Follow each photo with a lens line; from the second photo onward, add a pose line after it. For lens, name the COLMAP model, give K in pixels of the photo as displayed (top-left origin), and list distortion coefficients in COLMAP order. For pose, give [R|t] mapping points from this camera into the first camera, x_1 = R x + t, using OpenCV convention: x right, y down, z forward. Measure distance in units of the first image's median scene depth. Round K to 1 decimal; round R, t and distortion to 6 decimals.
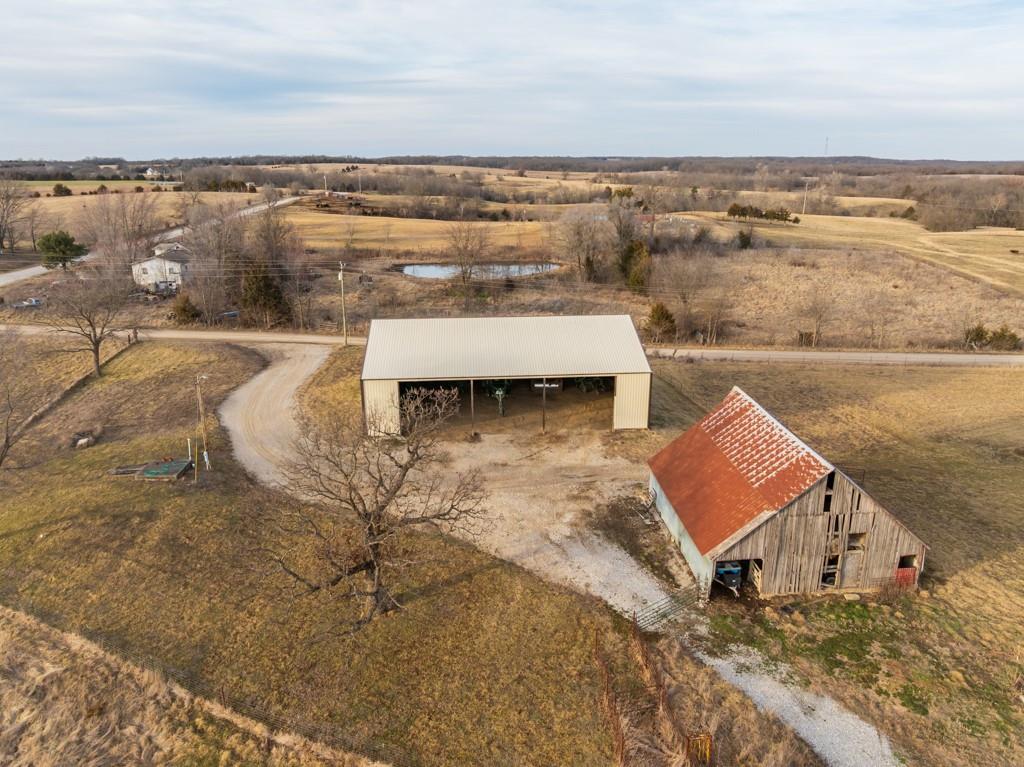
lens RADIAL K [[723.8, 0, 517.1], [0, 723.8, 379.3], [0, 0, 1]] dist [-0.023035, -0.037379]
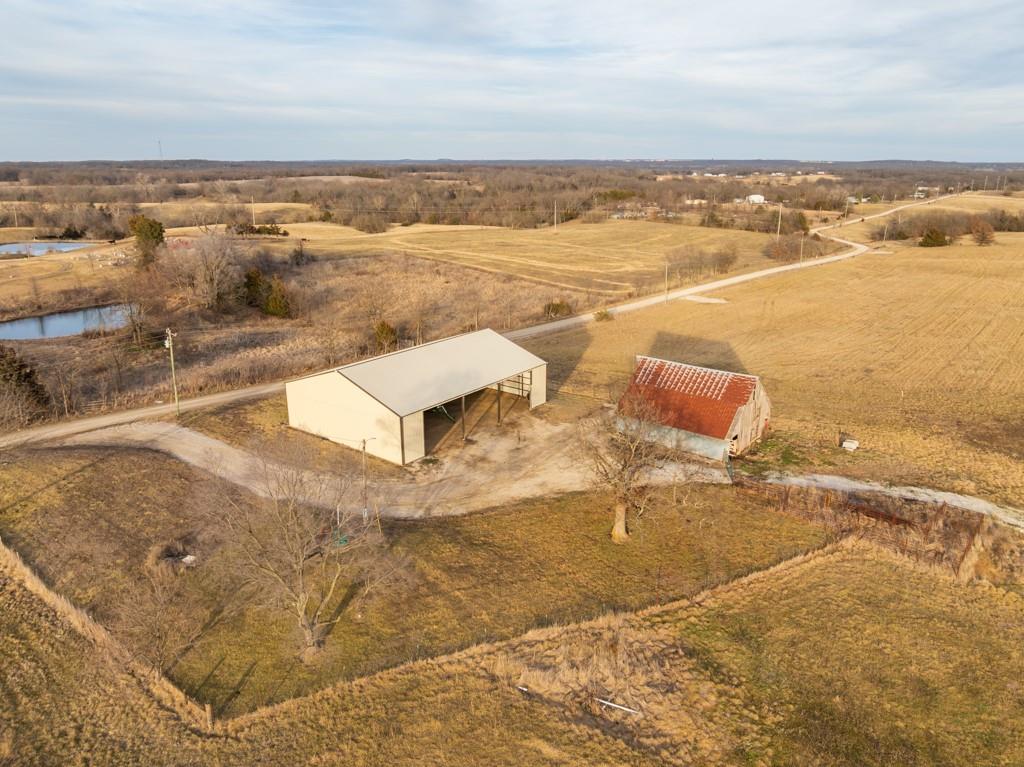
lens RADIAL K [[723.8, 0, 517.1], [0, 723.8, 379.3], [0, 0, 1]] dist [-0.023035, -0.037379]
pose [[0.663626, -0.212446, 0.717264, -0.343228], [0.214249, 0.972637, 0.089858, -0.046089], [-0.716727, 0.094041, 0.690983, 0.020993]]
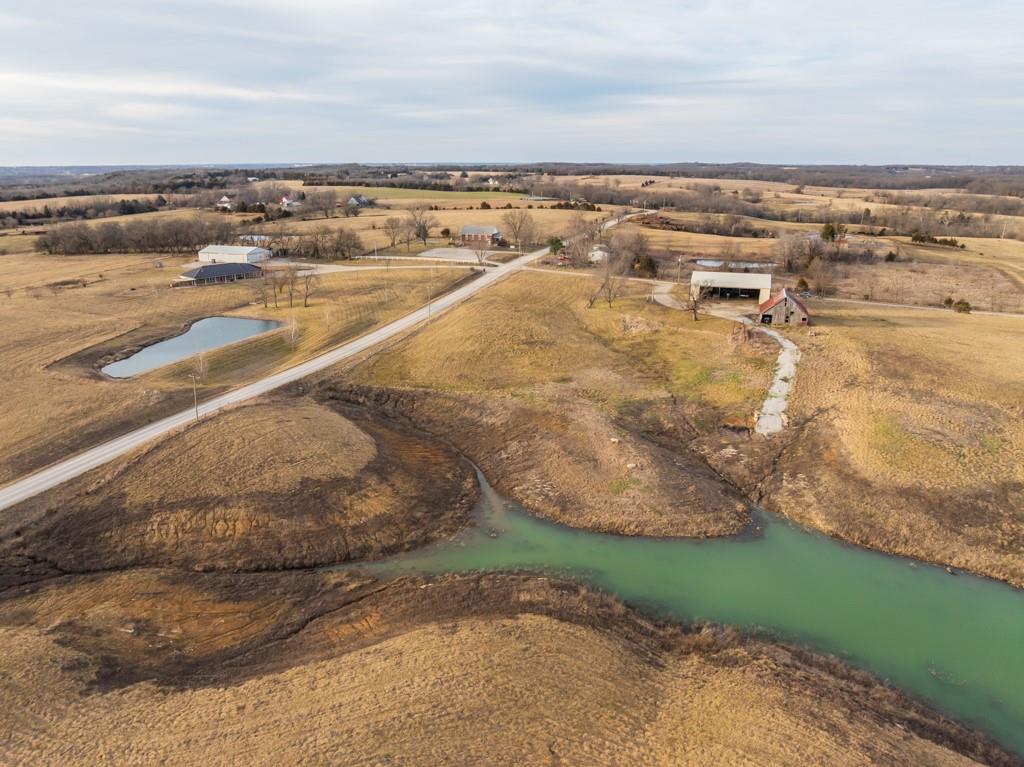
lens RADIAL K [[723.8, 0, 517.1], [0, 723.8, 379.3], [0, 0, 1]] dist [-0.023035, -0.037379]
pose [[0.930214, 0.108799, -0.350522, 0.122971], [-0.109607, 0.993819, 0.017599, 0.199383], [0.350270, 0.022049, 0.936389, -1.087568]]
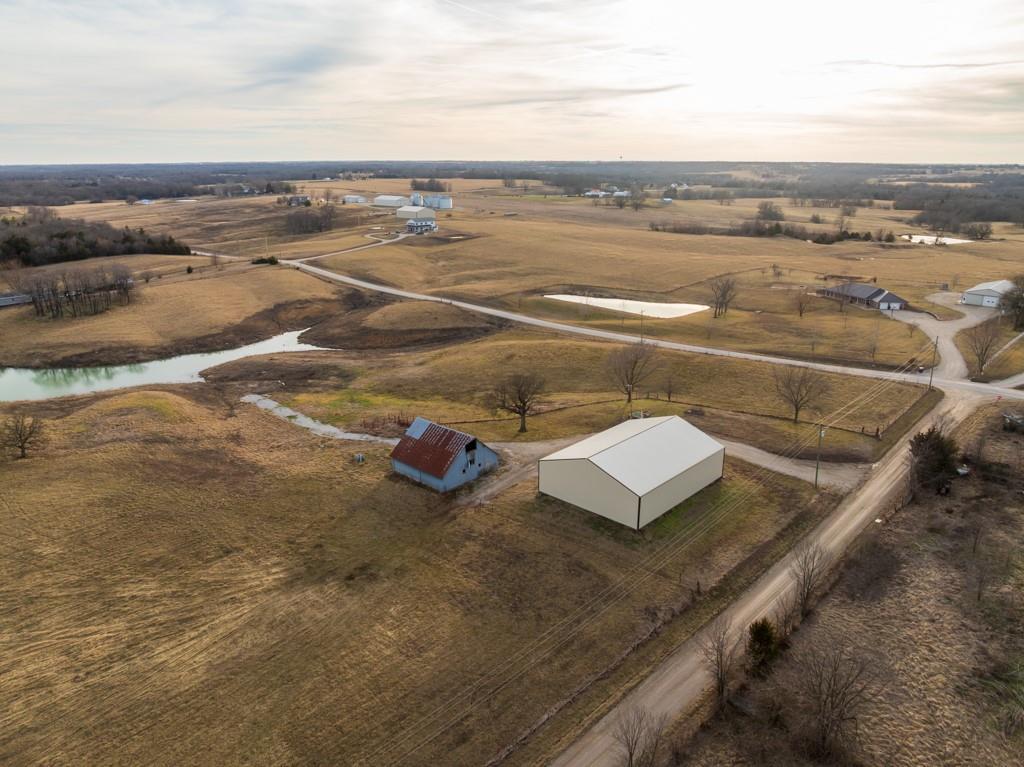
lens RADIAL K [[723.8, 0, 517.1], [0, 723.8, 379.3], [0, 0, 1]] dist [-0.023035, -0.037379]
pose [[-0.729879, 0.205792, -0.651864, 0.522622], [-0.194967, 0.851327, 0.487062, -0.403198], [0.655183, 0.482588, -0.581243, 0.735752]]
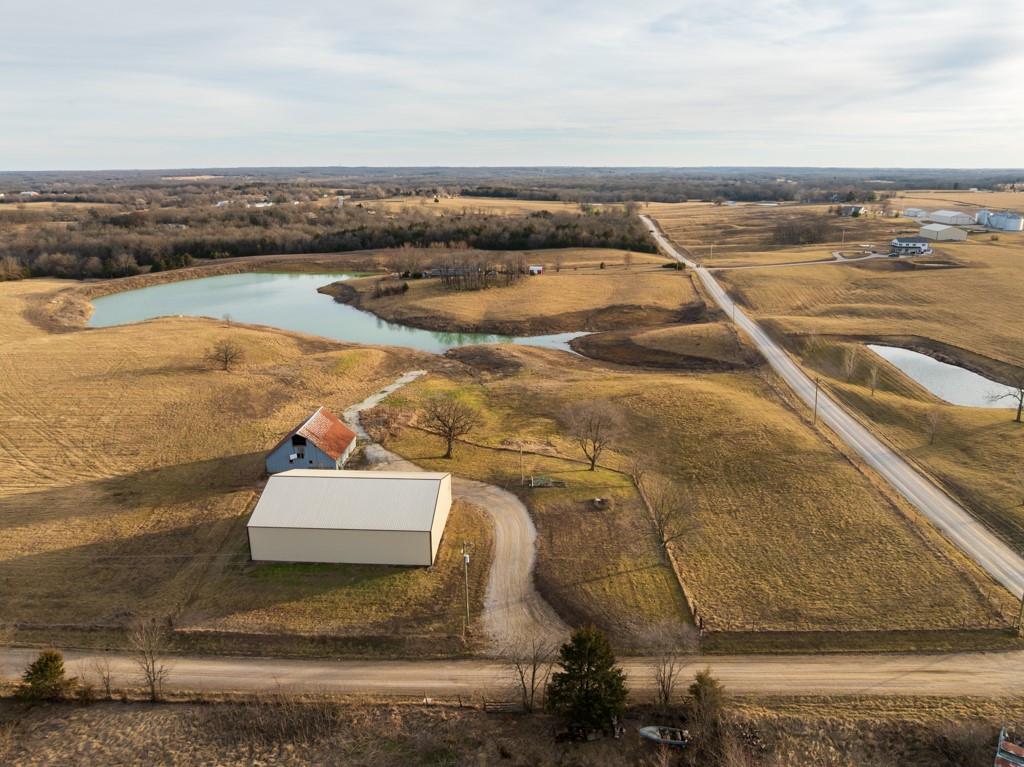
lens RADIAL K [[715.9, 0, 516.7], [0, 715.9, 385.3], [0, 0, 1]] dist [-0.028155, -0.002350]
pose [[-0.992346, -0.028465, 0.120166, -0.224696], [0.043884, 0.828271, 0.558607, -0.451292], [-0.115431, 0.559605, -0.820682, 0.884703]]
